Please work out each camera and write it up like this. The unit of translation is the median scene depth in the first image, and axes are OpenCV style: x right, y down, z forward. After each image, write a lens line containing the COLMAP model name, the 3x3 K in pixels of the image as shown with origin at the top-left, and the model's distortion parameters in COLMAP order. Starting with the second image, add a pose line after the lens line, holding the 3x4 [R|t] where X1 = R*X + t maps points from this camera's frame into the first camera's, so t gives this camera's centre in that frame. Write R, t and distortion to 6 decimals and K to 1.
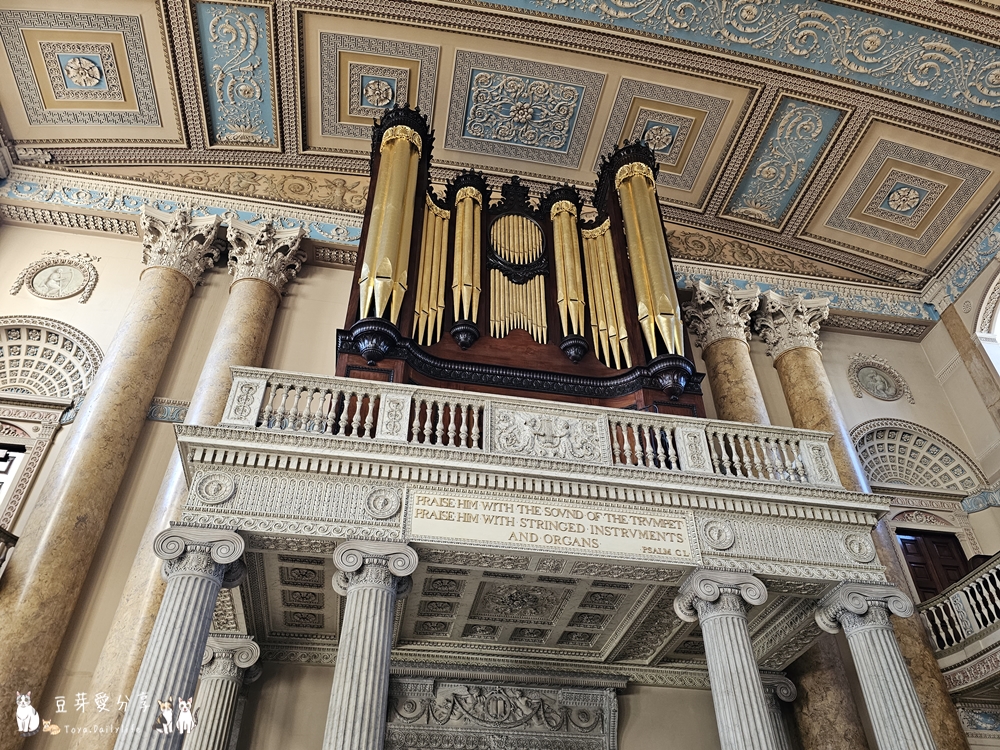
lens RADIAL K [[750.5, 0, 500.0], [0, 750.5, 375.0], [0, 0, 1]] dist [0.078209, -0.079165]
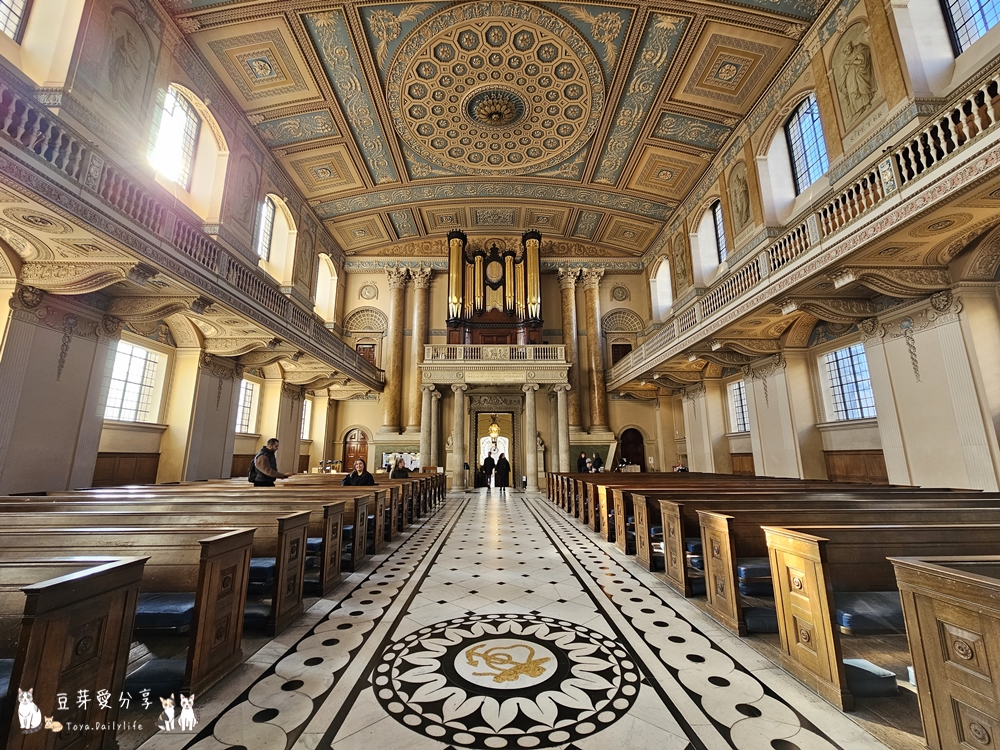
lens RADIAL K [[395.2, 0, 506.9], [0, 395.2, 376.0], [0, 0, 1]] dist [-0.001289, 0.000046]
pose [[0.989521, -0.028053, -0.141640, 0.304335], [0.095252, 0.864048, 0.494316, -0.629907], [0.108517, -0.502627, 0.857665, -0.692774]]
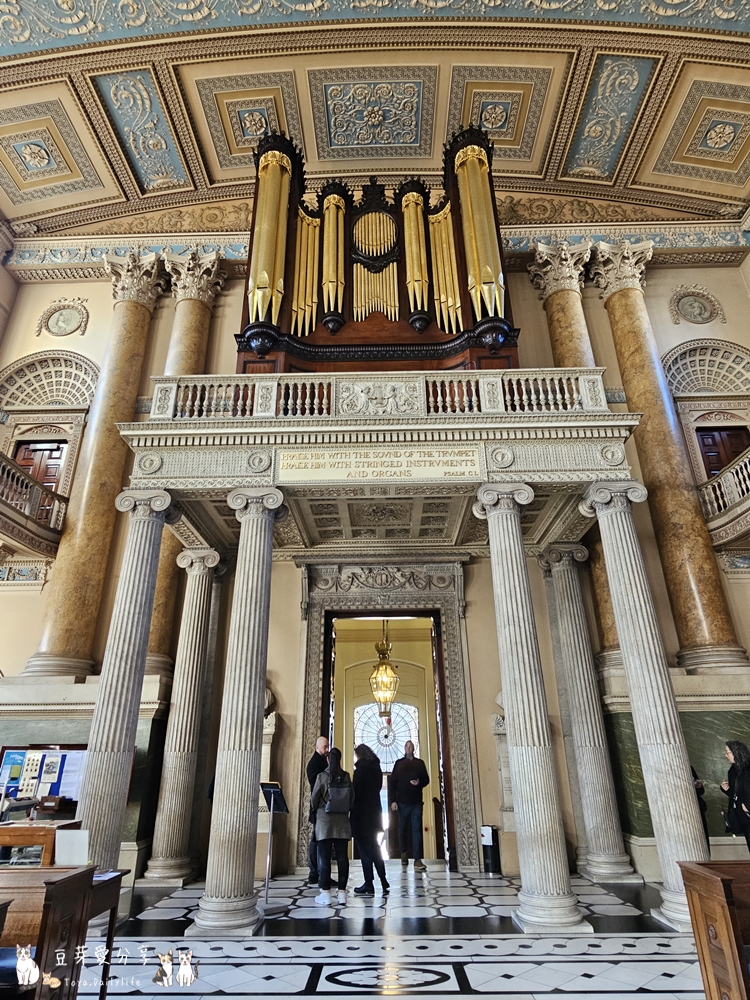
lens RADIAL K [[567.2, 0, 375.0], [0, 567.2, 500.0], [0, 0, 1]] dist [-0.002556, 0.000330]
pose [[0.981218, -0.087929, -0.171697, 0.143978], [0.133216, 0.952615, 0.273454, -0.017182], [0.139517, -0.291191, 0.946437, -0.018597]]
